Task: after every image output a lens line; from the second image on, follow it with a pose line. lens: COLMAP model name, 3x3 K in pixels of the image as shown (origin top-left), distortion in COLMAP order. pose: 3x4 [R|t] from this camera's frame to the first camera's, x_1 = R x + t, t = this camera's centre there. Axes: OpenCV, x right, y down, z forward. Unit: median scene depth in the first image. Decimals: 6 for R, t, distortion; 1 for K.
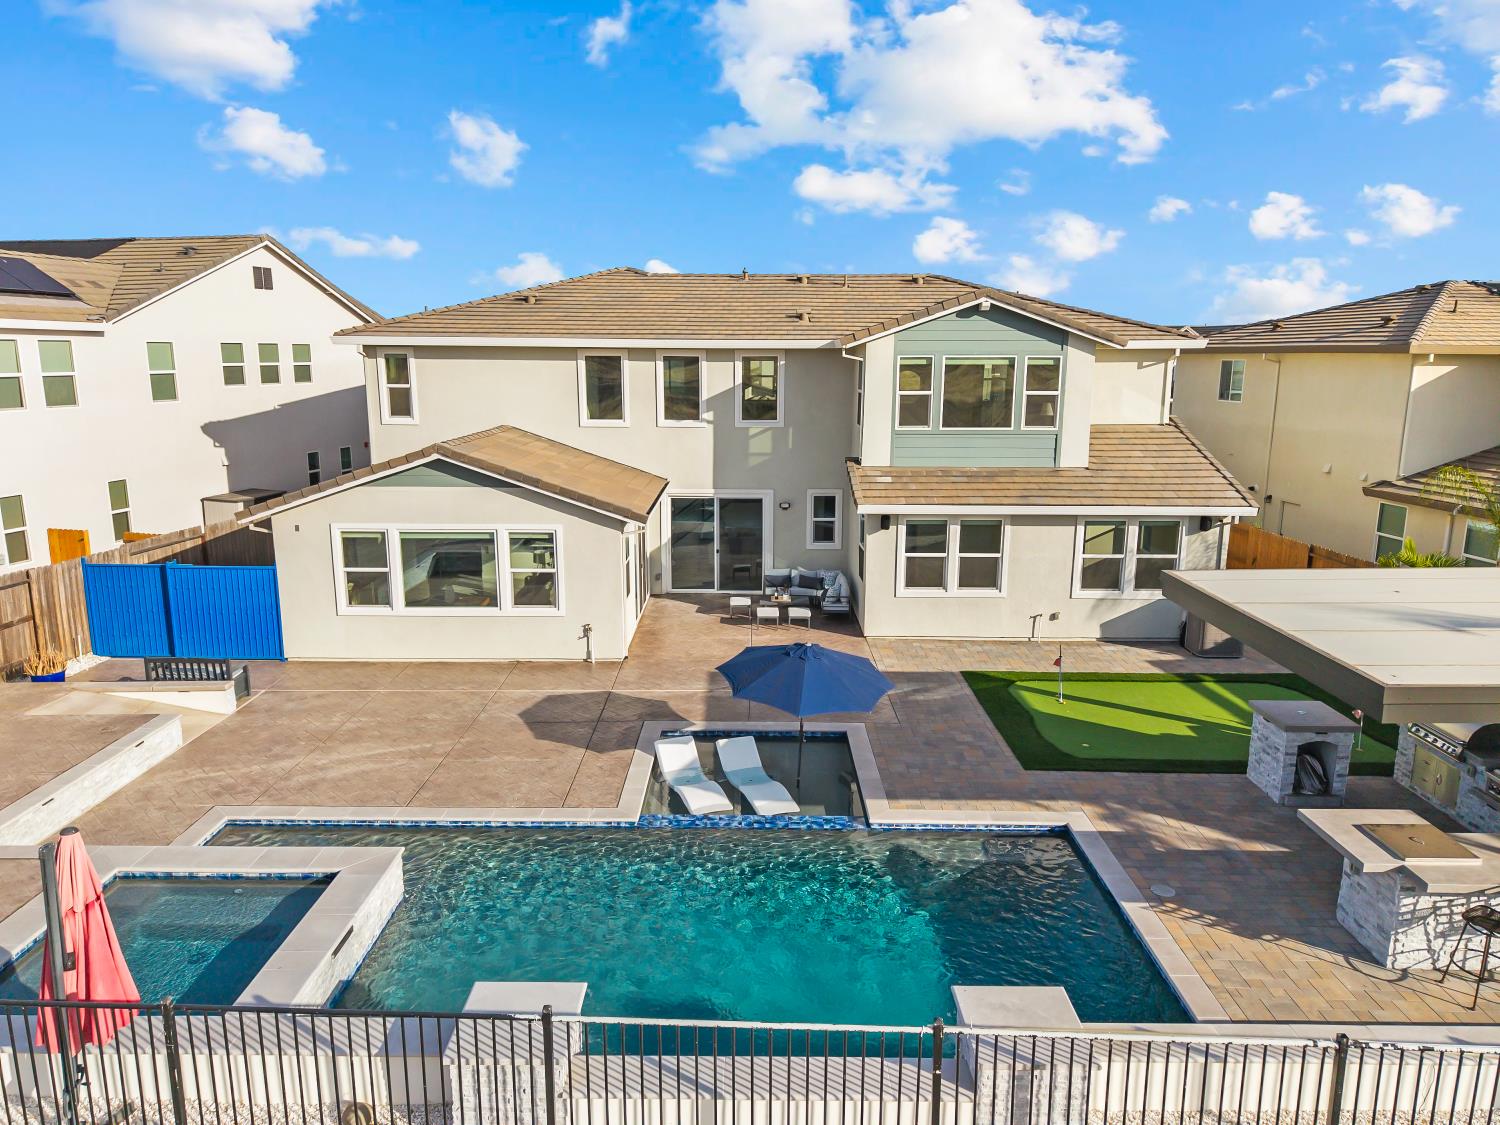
lens RADIAL K [[1006.3, 0, 745.4], [0, 1006.3, 563.1], [0, 0, 1]] dist [0.023818, -0.022735]
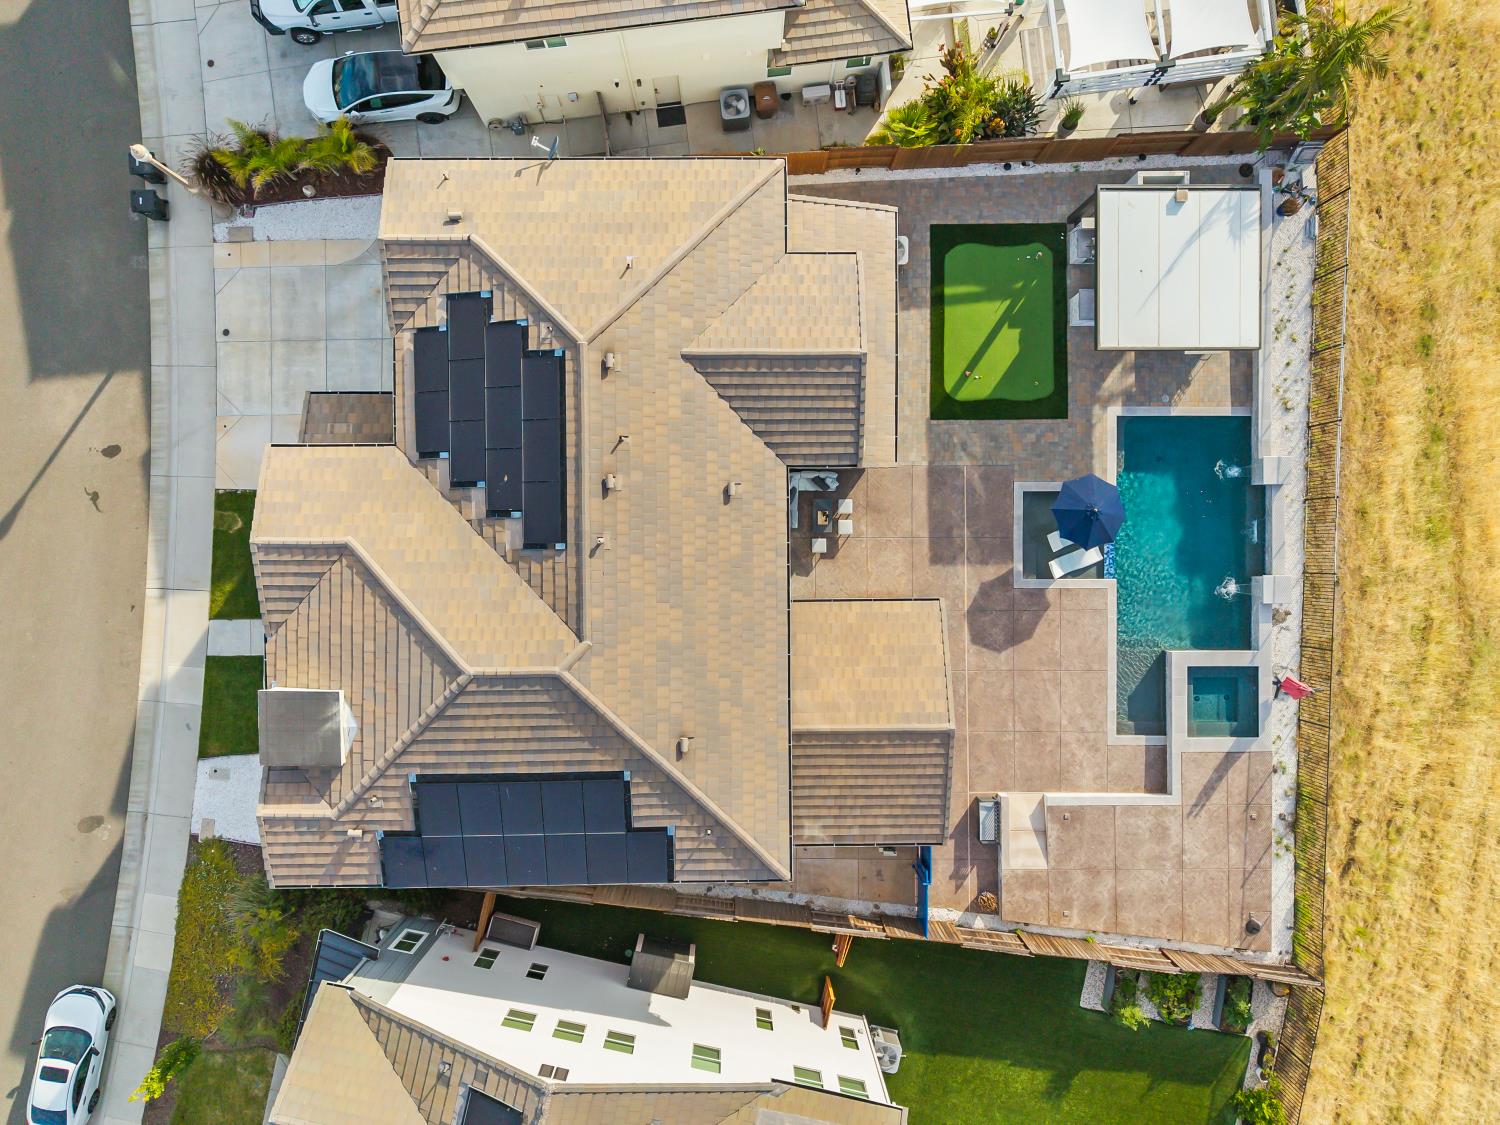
lens RADIAL K [[1006.3, 0, 745.4], [0, 1006.3, 563.1], [0, 0, 1]] dist [0.023818, -0.022735]
pose [[-0.017182, -0.999803, -0.009970, -0.014194], [0.186880, -0.013007, 0.982297, -1.674166], [-0.982233, 0.015015, 0.187066, 0.974520]]
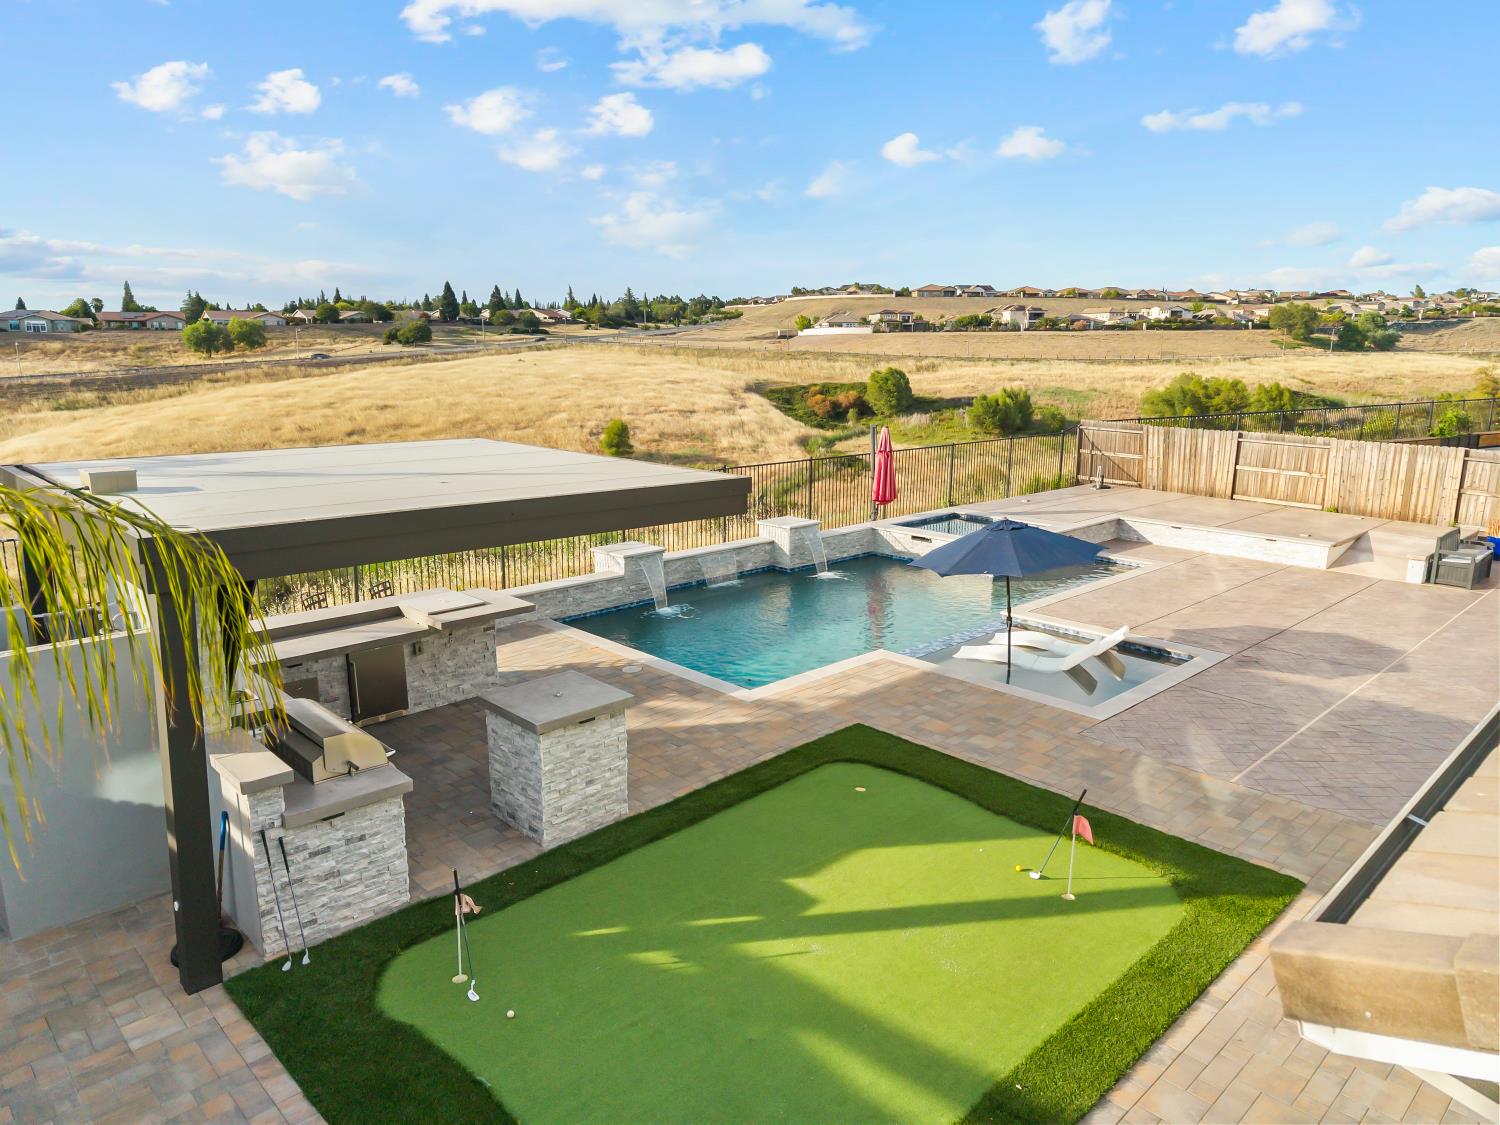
lens RADIAL K [[1006.3, 0, 745.4], [0, 1006.3, 563.1], [0, 0, 1]] dist [0.023818, -0.022735]
pose [[-0.715775, 0.139801, -0.684194, 0.638820], [-0.146165, 0.928063, 0.342542, -0.122995], [0.682863, 0.345188, -0.643850, 1.045427]]
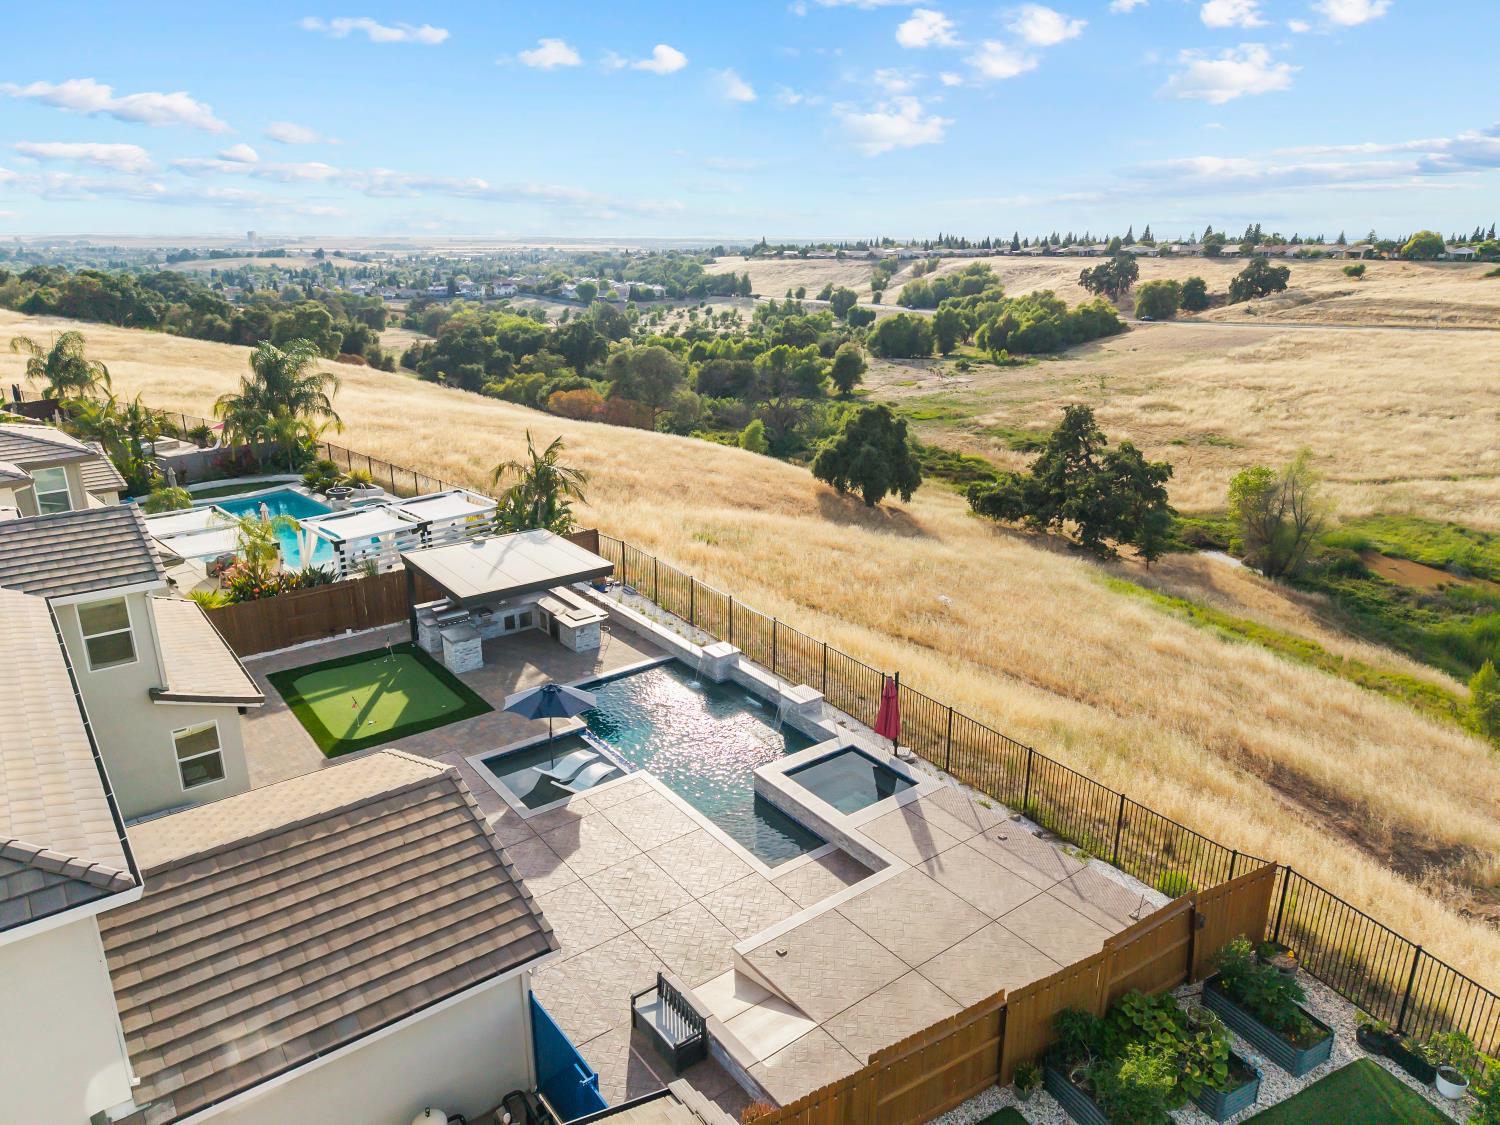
lens RADIAL K [[1006.3, 0, 745.4], [0, 1006.3, 563.1], [0, 0, 1]] dist [0.023818, -0.022735]
pose [[-0.616167, -0.253729, 0.745627, -1.077151], [0.149752, 0.891679, 0.427180, -0.623269], [-0.773248, 0.374874, -0.511427, 1.144169]]
